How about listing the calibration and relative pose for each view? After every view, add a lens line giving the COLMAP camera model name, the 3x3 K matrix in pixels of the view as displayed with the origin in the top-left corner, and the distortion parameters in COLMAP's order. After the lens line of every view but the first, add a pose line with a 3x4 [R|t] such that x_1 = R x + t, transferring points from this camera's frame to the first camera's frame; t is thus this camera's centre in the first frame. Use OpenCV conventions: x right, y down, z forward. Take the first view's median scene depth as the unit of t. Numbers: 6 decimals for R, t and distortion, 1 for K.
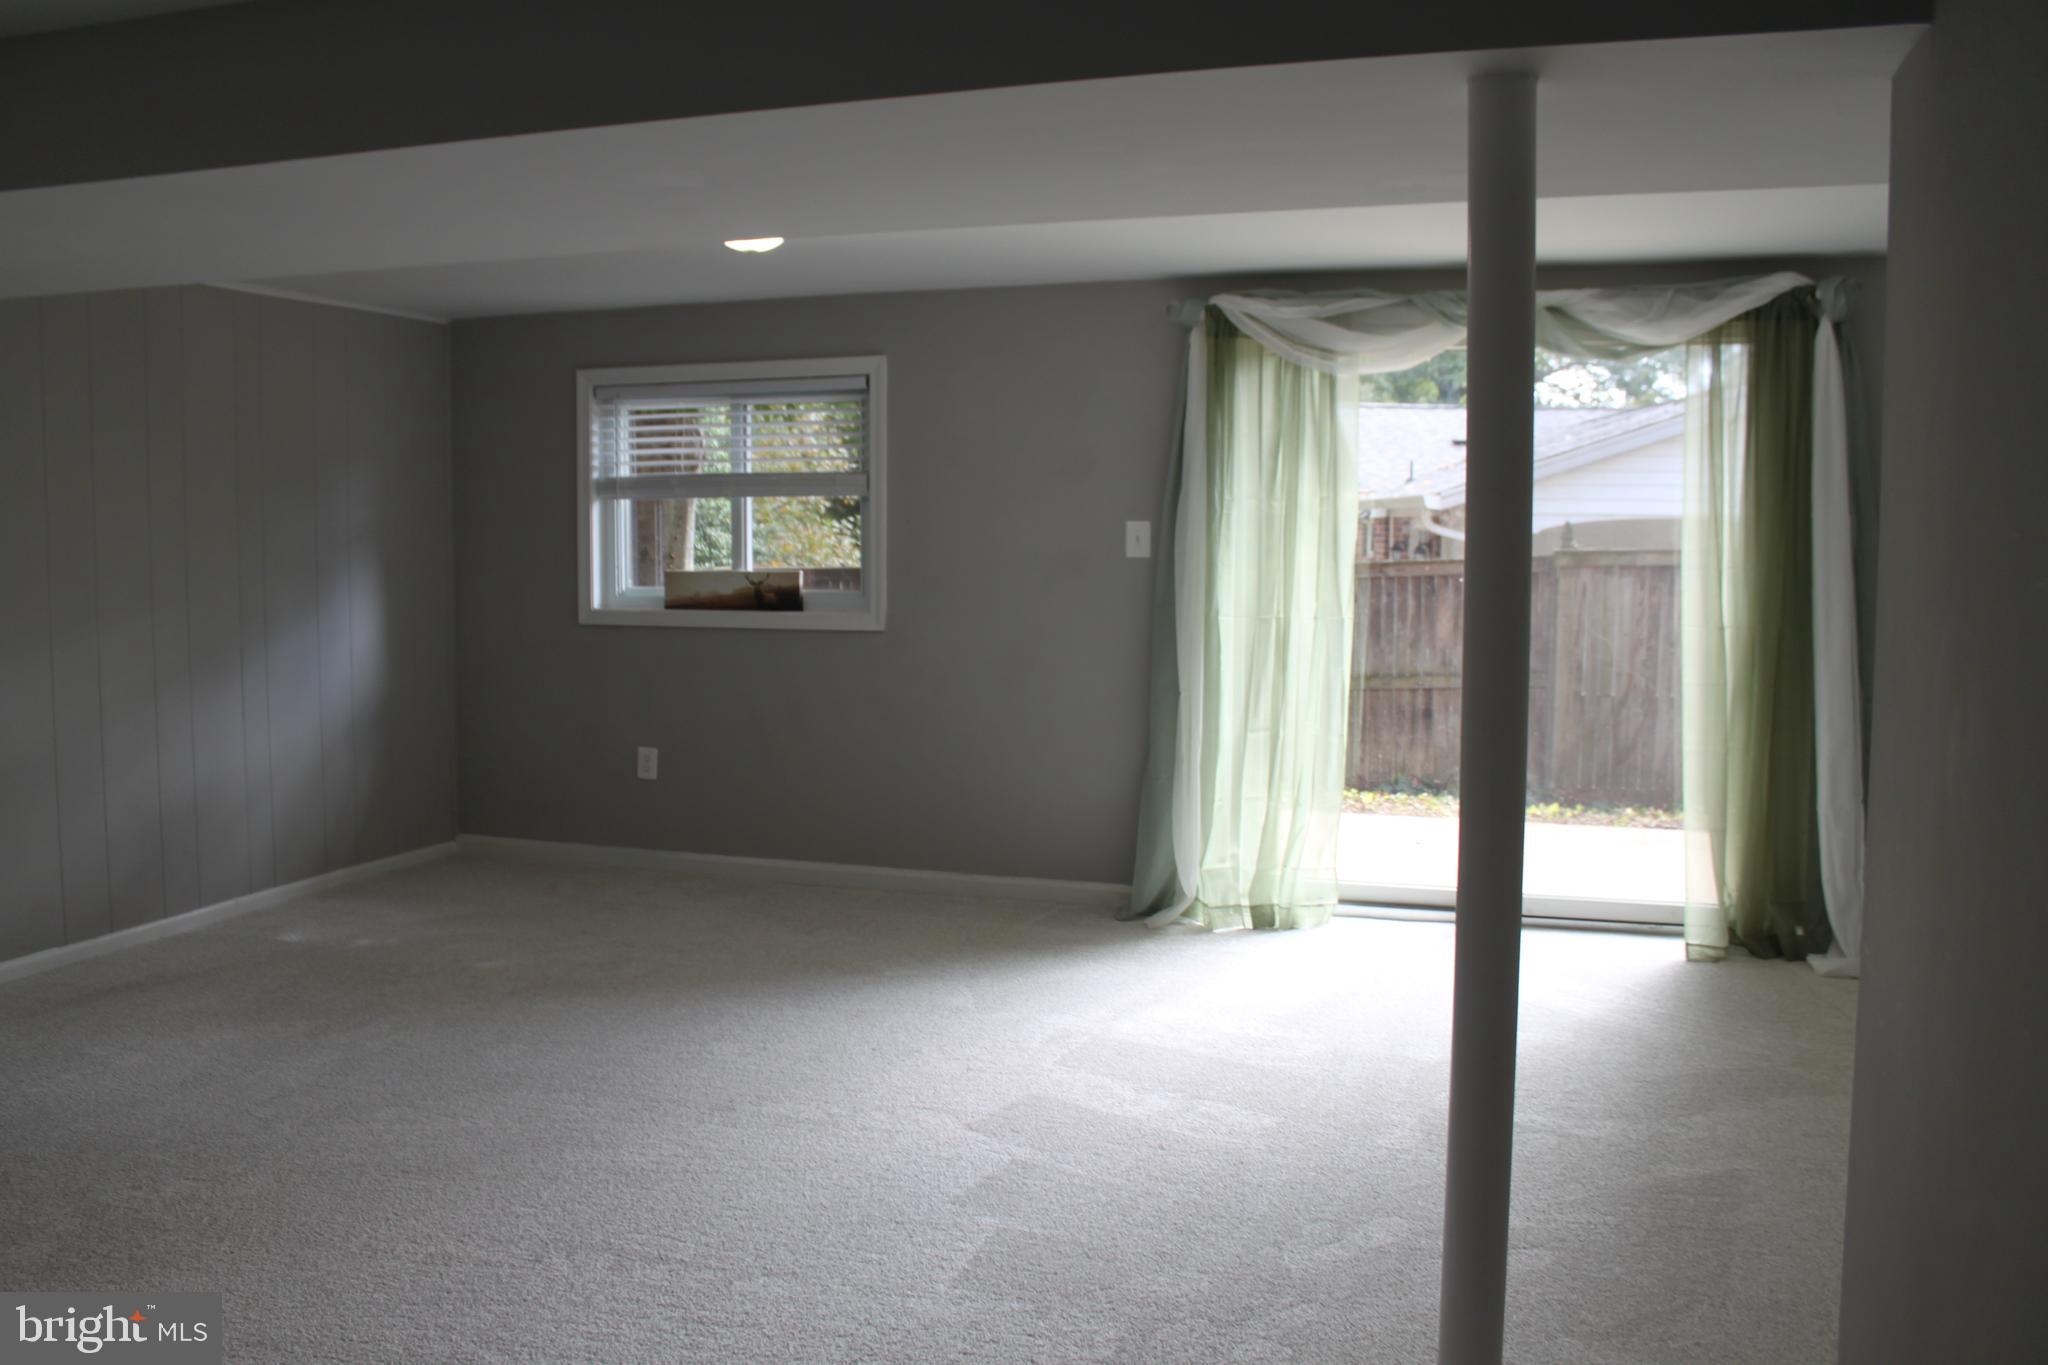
lens RADIAL K [[1704.5, 0, 1021.0], [0, 1704.5, 646.9], [0, 0, 1]] dist [-0.163418, 0.137989]
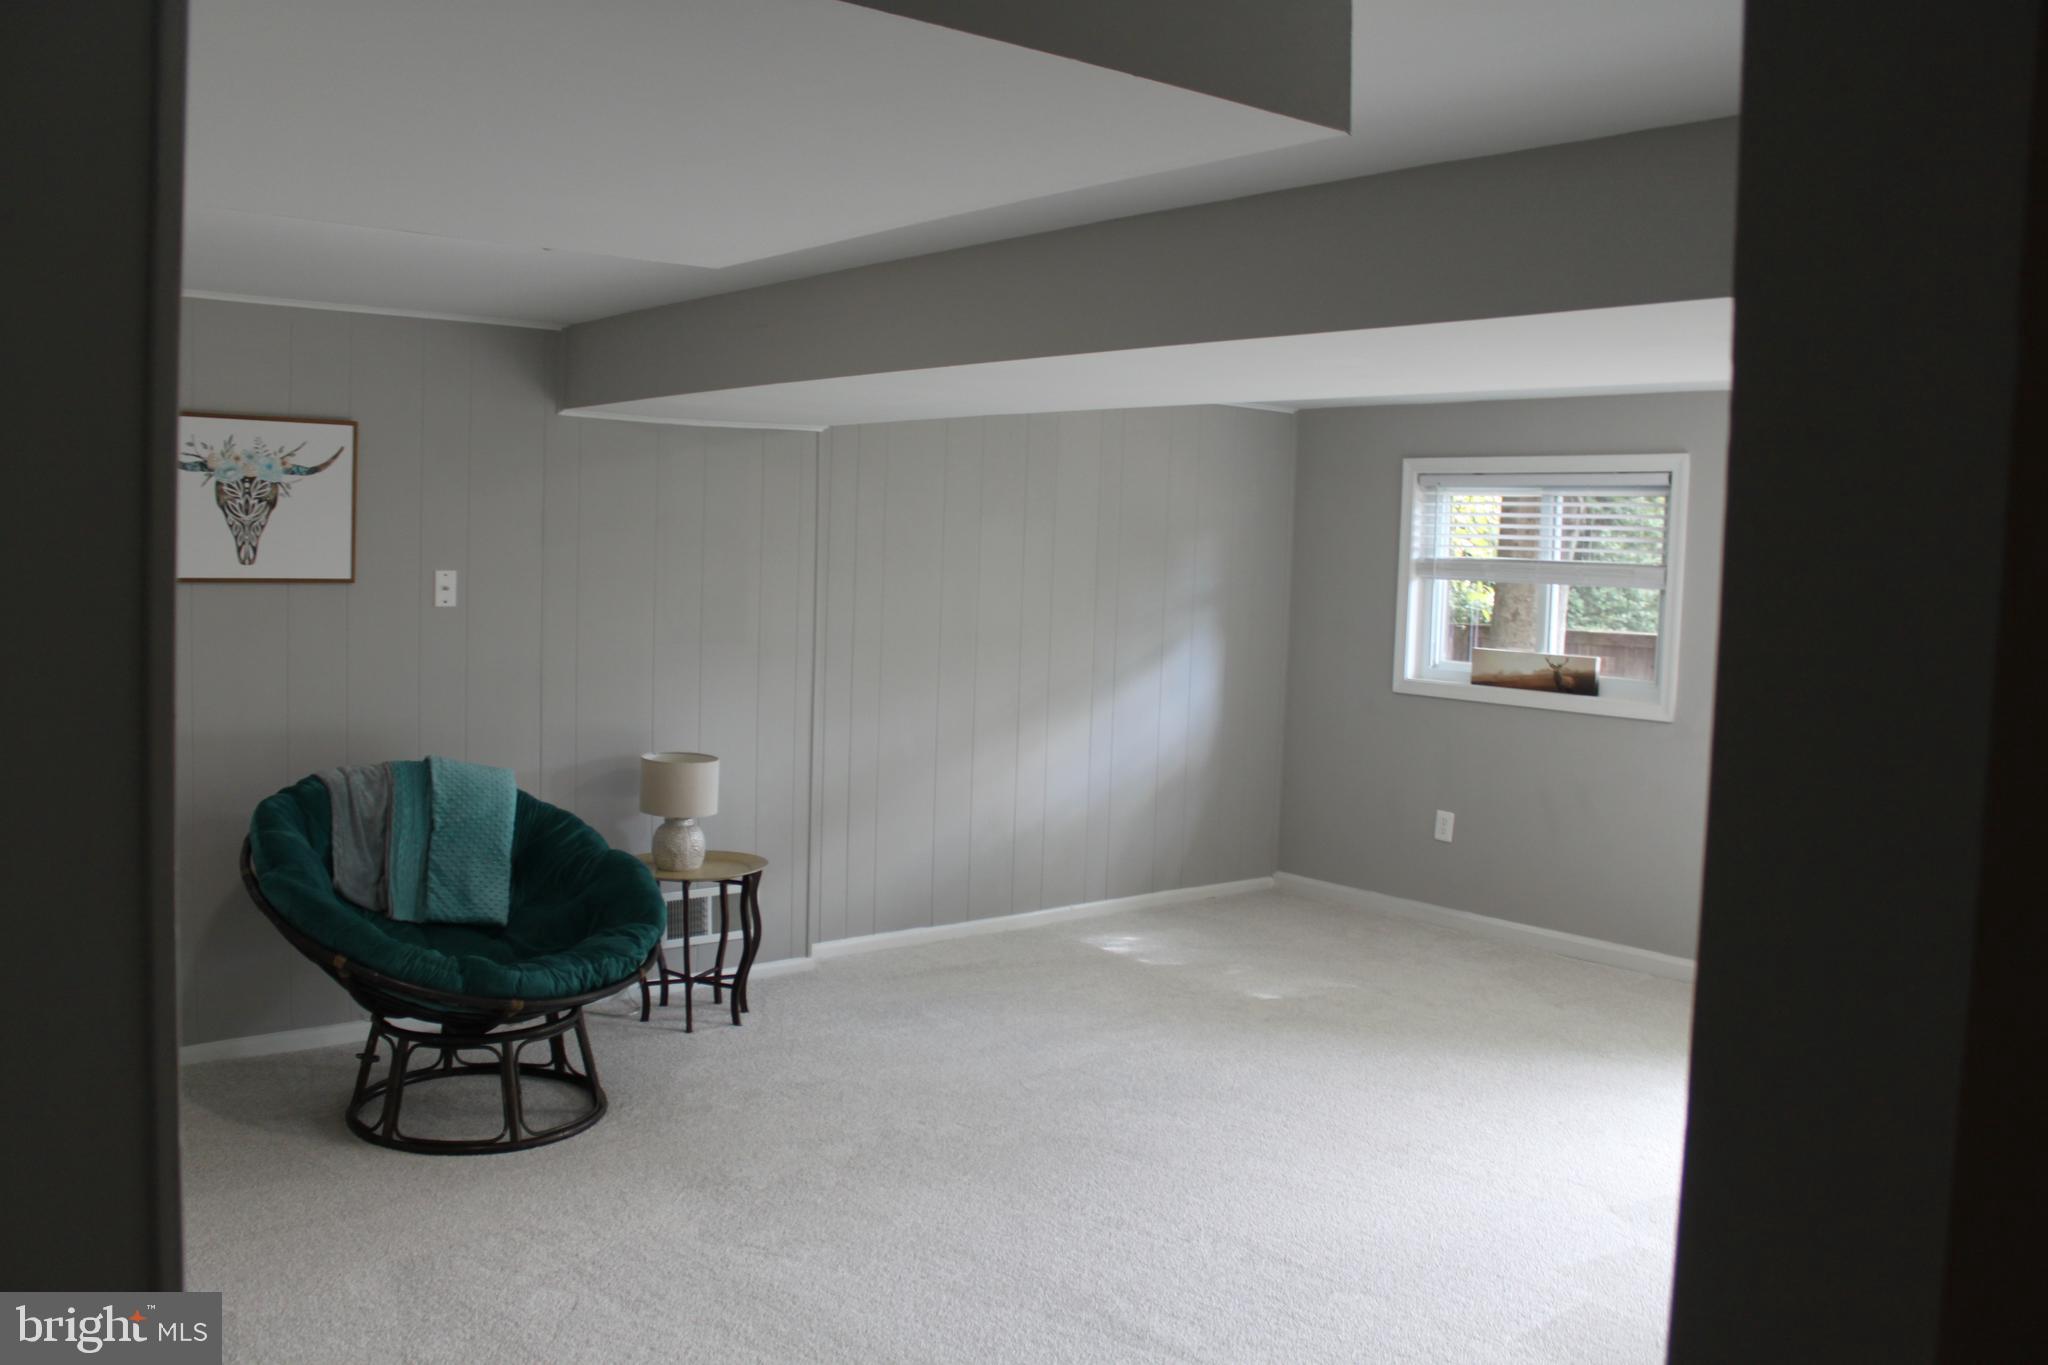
lens RADIAL K [[1704.5, 0, 1021.0], [0, 1704.5, 646.9], [0, 0, 1]] dist [-0.163418, 0.137989]
pose [[0.855109, 0.059455, -0.515028, 0.108048], [-0.070474, 0.997512, -0.001856, -0.027438], [0.513637, 0.037883, 0.857171, -0.068138]]
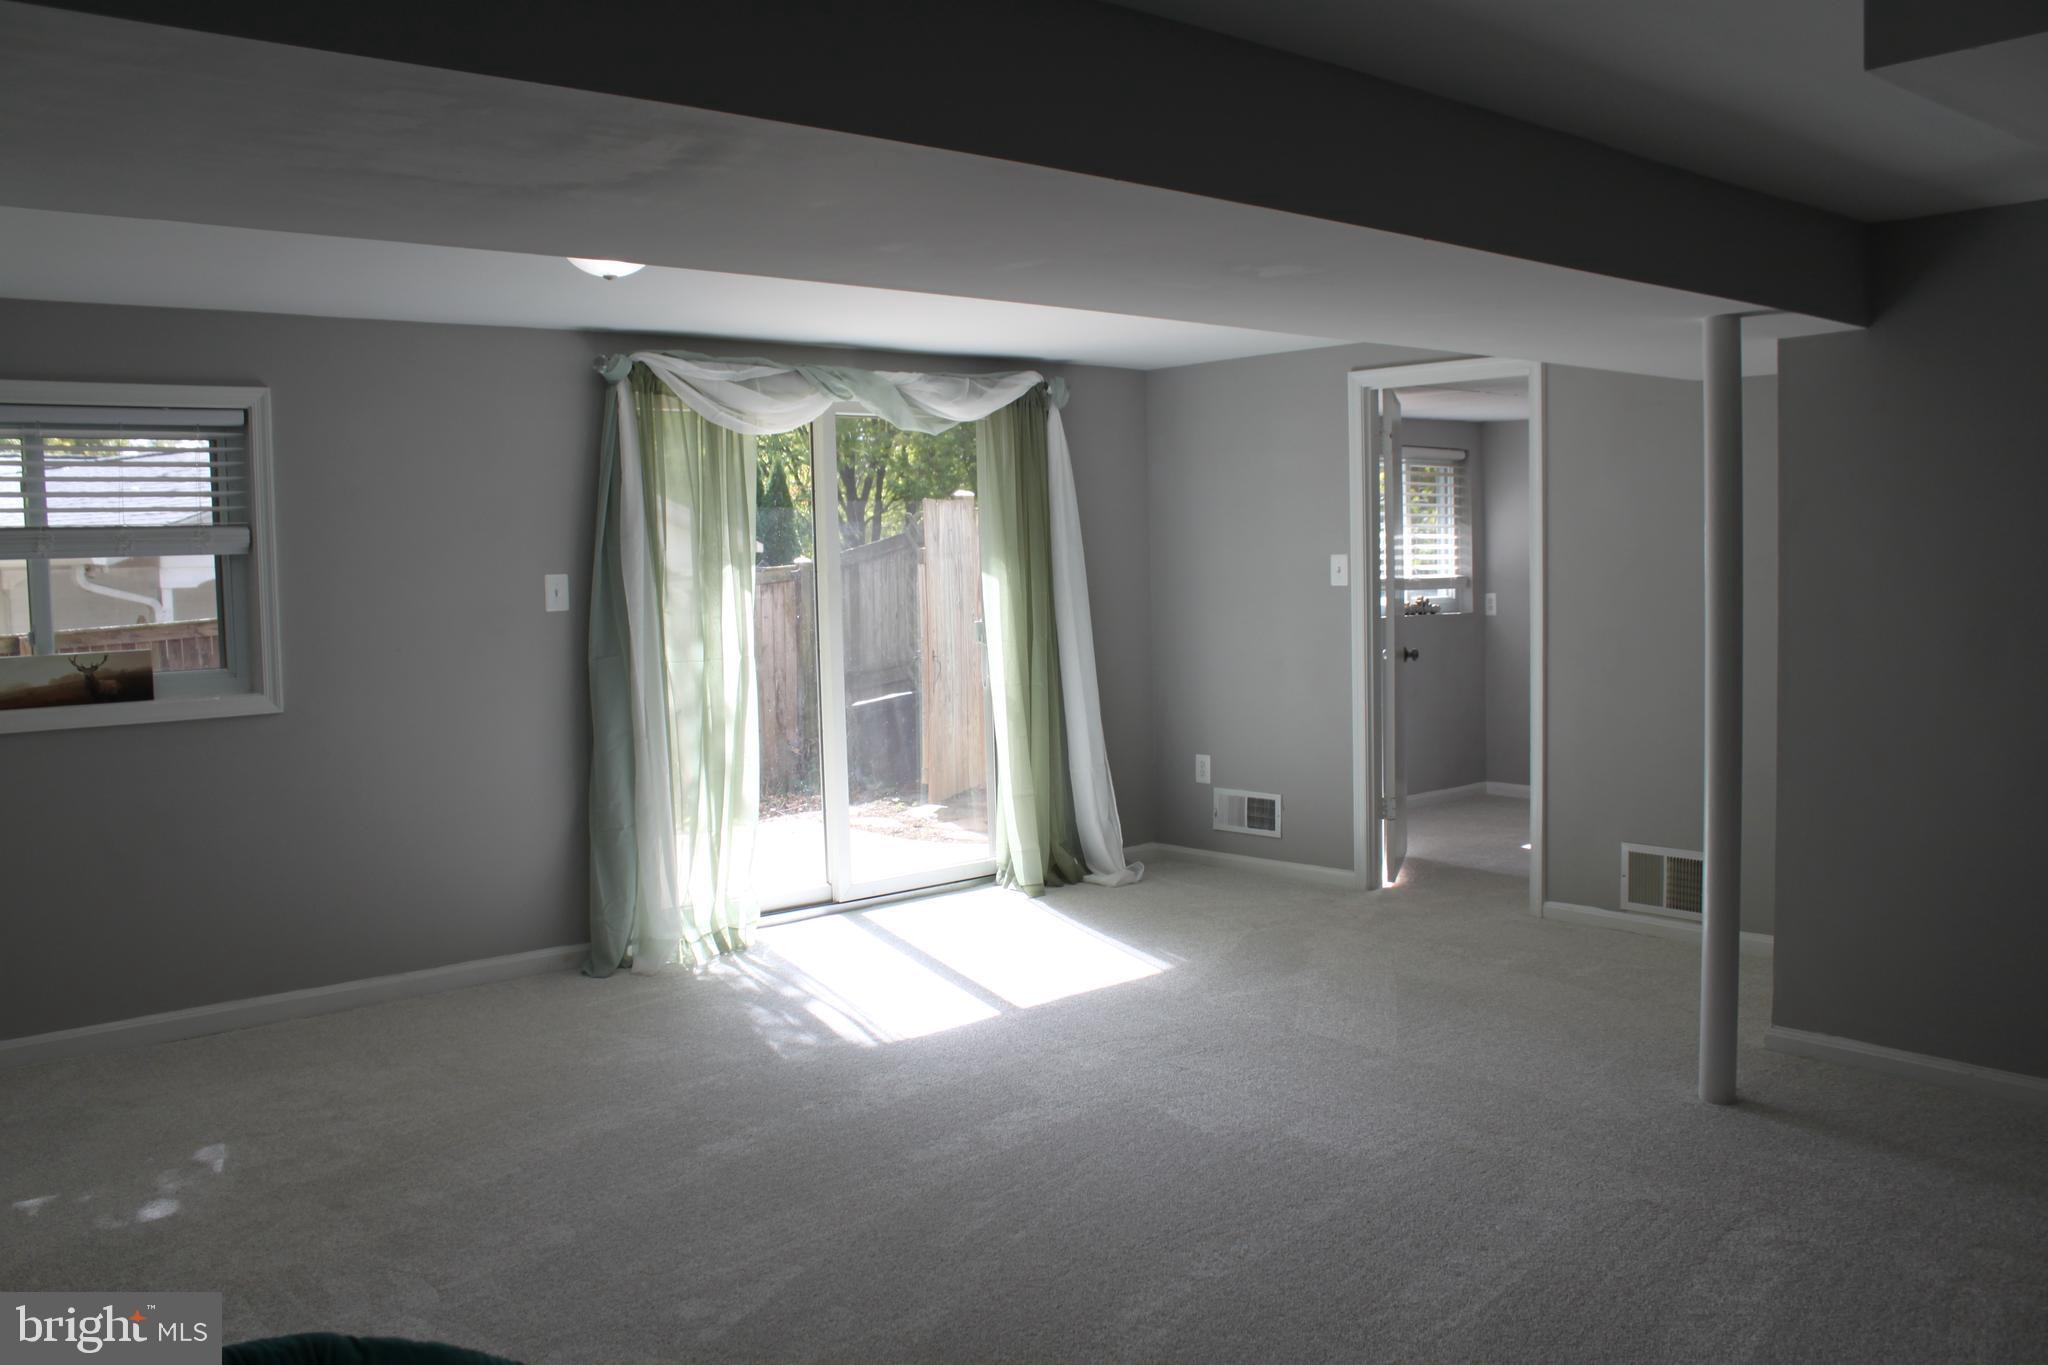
lens RADIAL K [[1704.5, 0, 1021.0], [0, 1704.5, 646.9], [0, 0, 1]] dist [-0.163418, 0.137989]
pose [[0.510892, -0.068471, 0.856914, -0.655069], [0.067841, 0.996925, 0.039211, -0.054289], [-0.856964, 0.038102, 0.513966, 0.284177]]
